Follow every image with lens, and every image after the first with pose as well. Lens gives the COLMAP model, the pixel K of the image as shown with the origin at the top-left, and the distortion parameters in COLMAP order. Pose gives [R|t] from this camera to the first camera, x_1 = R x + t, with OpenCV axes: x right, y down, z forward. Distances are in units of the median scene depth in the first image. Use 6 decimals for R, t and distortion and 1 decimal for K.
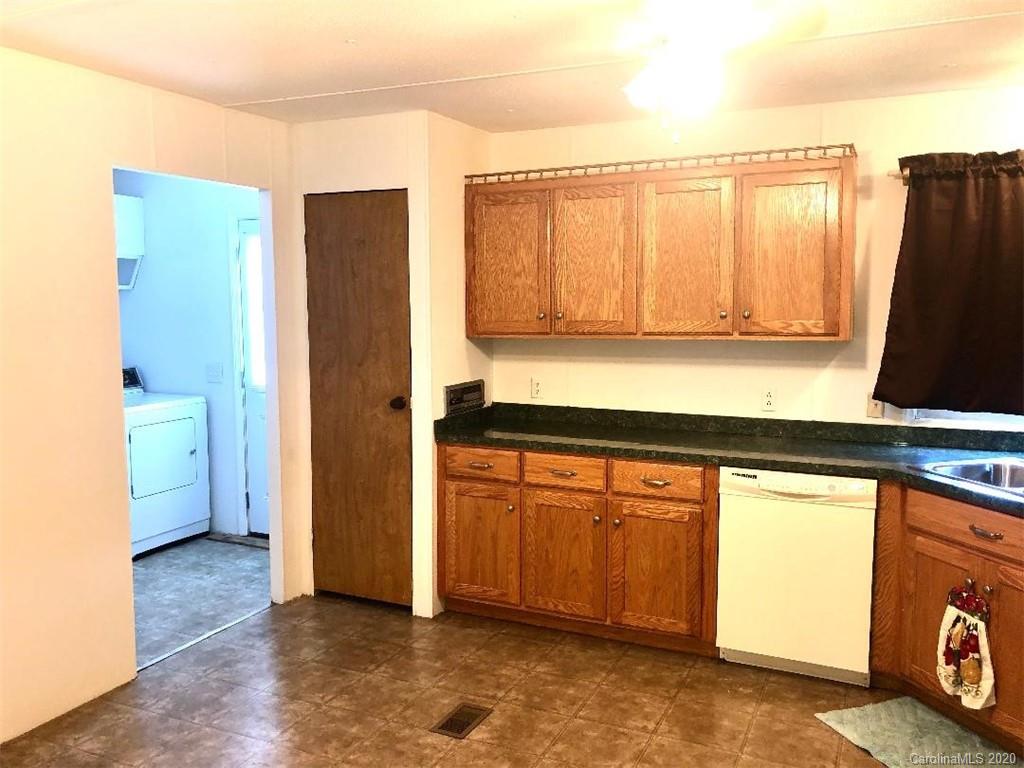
lens RADIAL K [[852.1, 0, 528.7], [0, 852.1, 379.1], [0, 0, 1]] dist [0.063163, -0.052311]
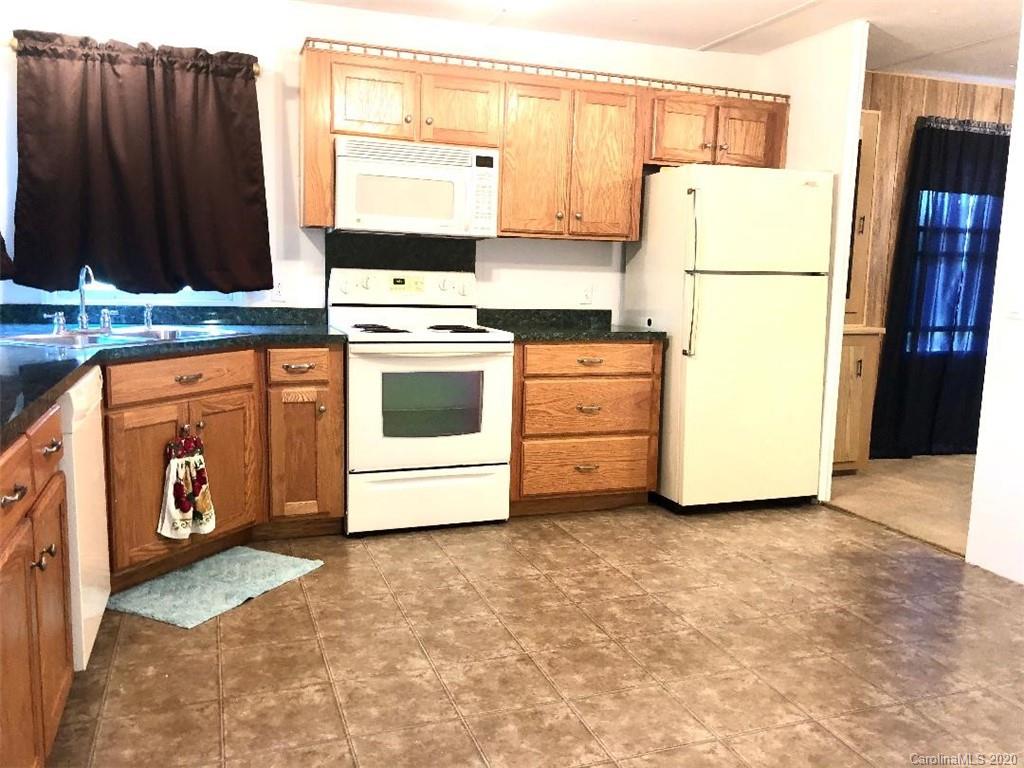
lens RADIAL K [[839.9, 0, 509.8], [0, 839.9, 378.5], [0, 0, 1]] dist [0.037130, -0.033781]
pose [[-0.689553, -0.109677, 0.715883, -0.425088], [0.049433, 0.979034, 0.197608, -0.012780], [-0.722546, 0.171650, -0.669674, 1.136963]]
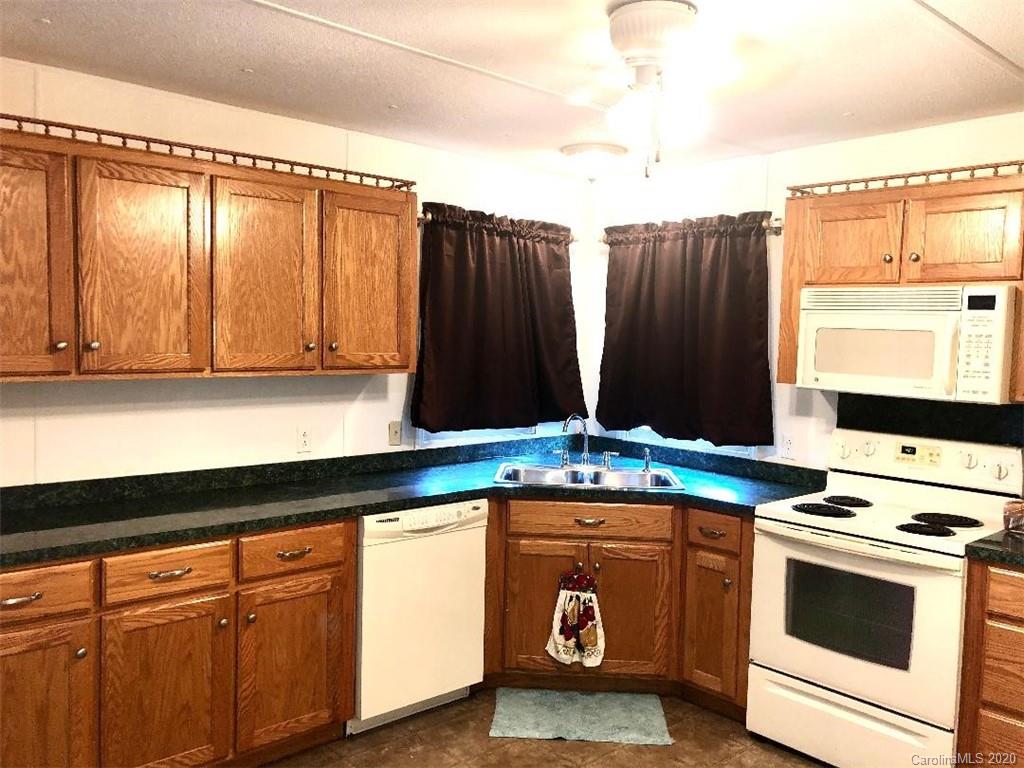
lens RADIAL K [[840.6, 0, 520.8], [0, 840.6, 385.3], [0, 0, 1]] dist [0.015904, -0.000598]
pose [[0.392601, -0.041281, 0.918782, -0.492177], [0.065214, 0.997727, 0.016962, -0.037100], [-0.917394, 0.053258, 0.394401, 0.478816]]
